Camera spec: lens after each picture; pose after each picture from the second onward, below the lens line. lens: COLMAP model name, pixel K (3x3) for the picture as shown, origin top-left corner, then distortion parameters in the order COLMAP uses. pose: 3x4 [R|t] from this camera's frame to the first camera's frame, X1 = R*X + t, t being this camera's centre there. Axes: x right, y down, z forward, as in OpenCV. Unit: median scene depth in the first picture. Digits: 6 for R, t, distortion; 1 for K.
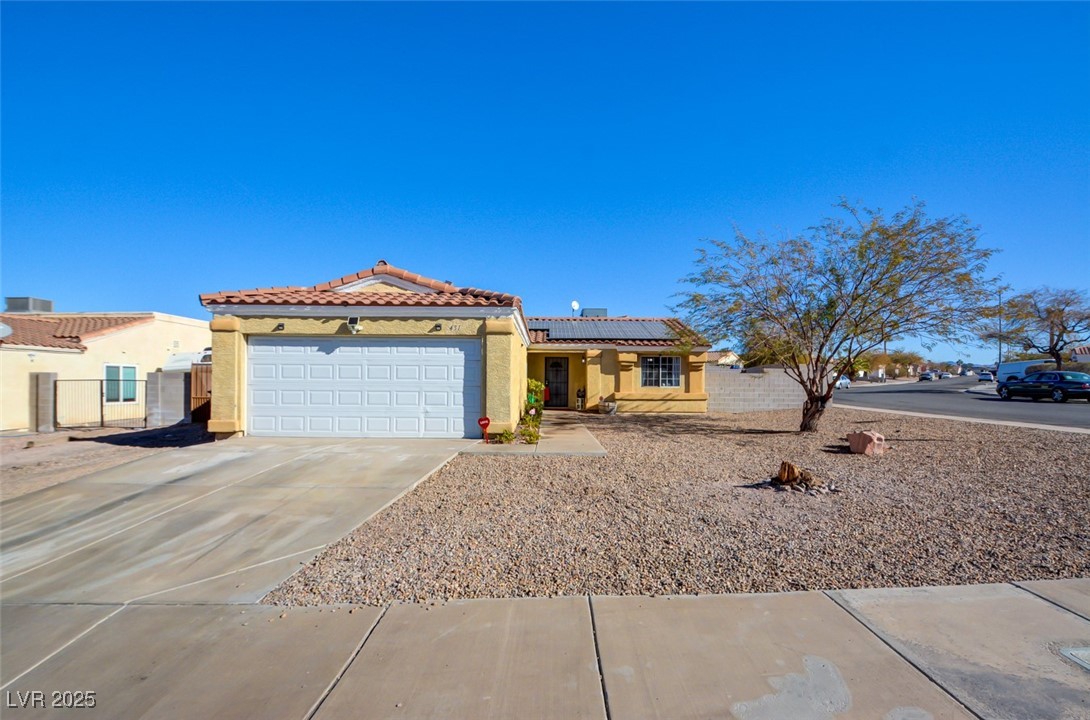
lens RADIAL K [[502.1, 0, 554.7], [0, 502.1, 365.0], [0, 0, 1]] dist [-0.000632, 0.000549]
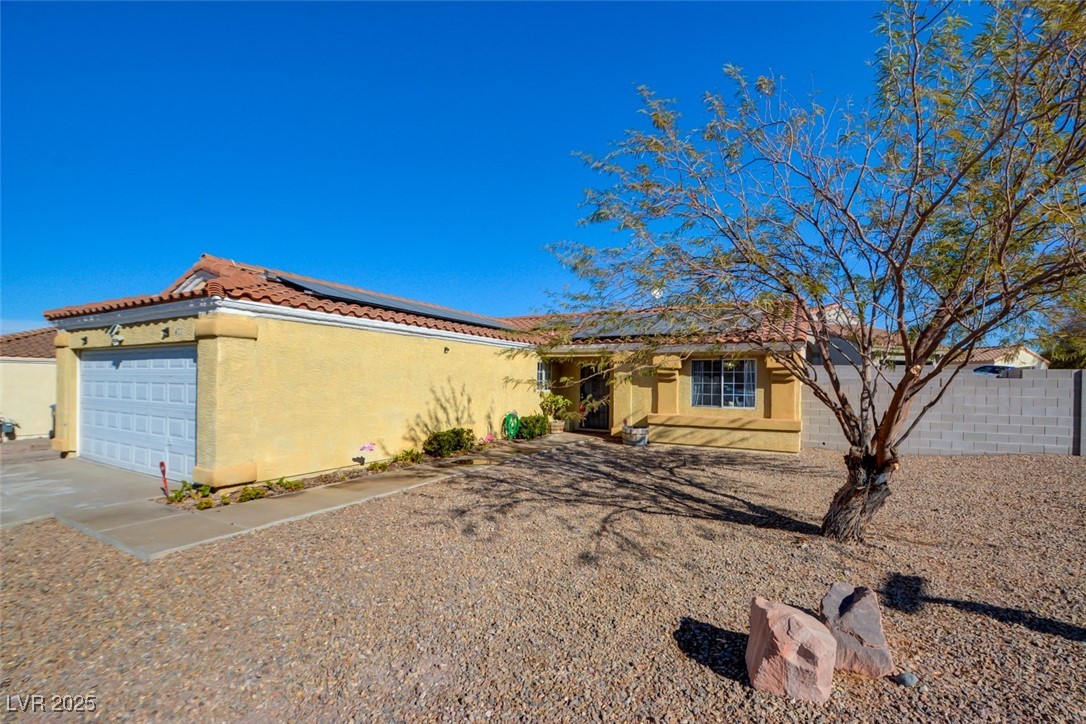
lens RADIAL K [[500.2, 0, 550.8], [0, 500.2, 361.7], [0, 0, 1]] dist [-0.000632, 0.000549]
pose [[0.875428, -0.018312, -0.483002, 0.495898], [0.012678, 0.999808, -0.014927, -0.011238], [0.483183, 0.006944, 0.875492, 0.511038]]
